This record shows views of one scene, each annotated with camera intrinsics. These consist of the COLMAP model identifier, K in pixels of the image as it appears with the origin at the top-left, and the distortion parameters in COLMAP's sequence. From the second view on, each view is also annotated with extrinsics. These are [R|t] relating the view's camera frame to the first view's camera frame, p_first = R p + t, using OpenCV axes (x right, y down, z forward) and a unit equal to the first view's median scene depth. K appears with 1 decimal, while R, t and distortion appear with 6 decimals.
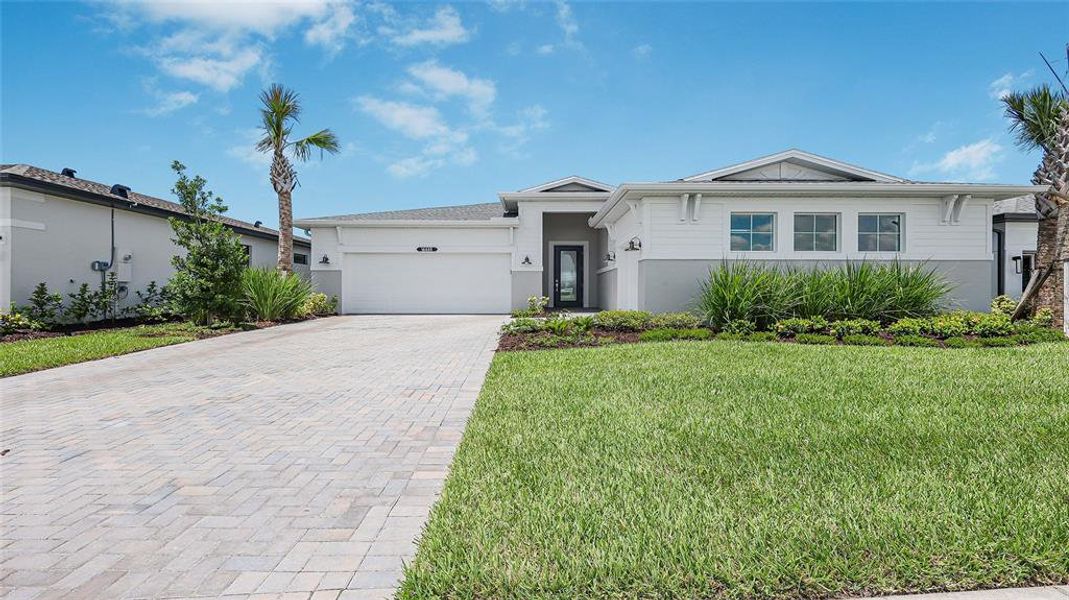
lens RADIAL K [[516.1, 0, 533.5], [0, 516.1, 297.2], [0, 0, 1]] dist [-0.000397, 0.000127]
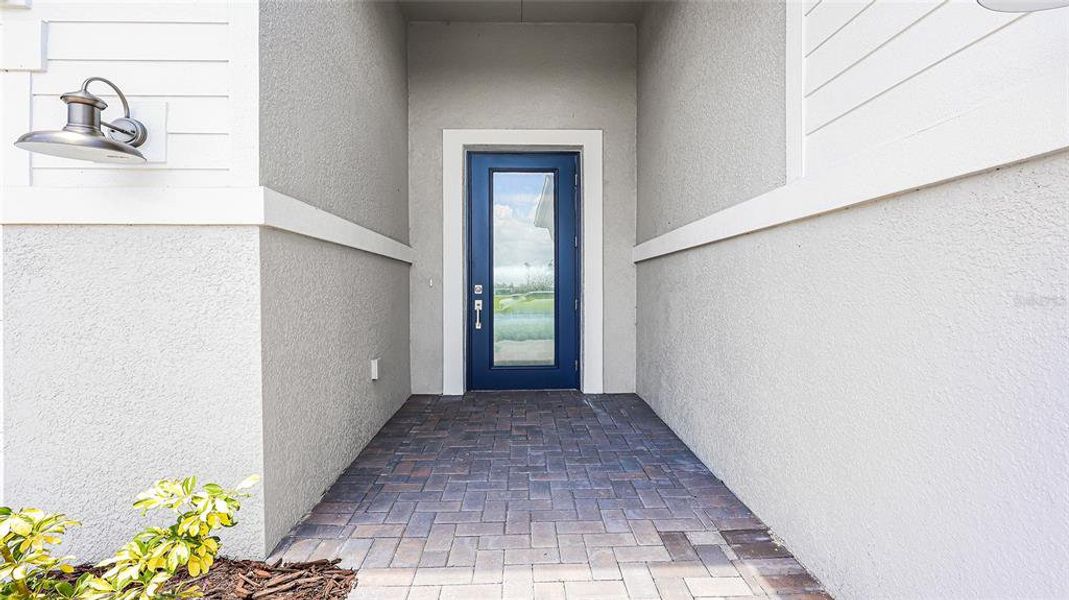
lens RADIAL K [[510.2, 0, 533.9], [0, 510.2, 295.1], [0, 0, 1]] dist [0.000813, 0.000863]
pose [[0.999446, -0.007233, 0.032489, 0.068812], [0.007259, 0.999973, -0.000661, -0.029808], [-0.032483, 0.000896, 0.999472, 0.797021]]
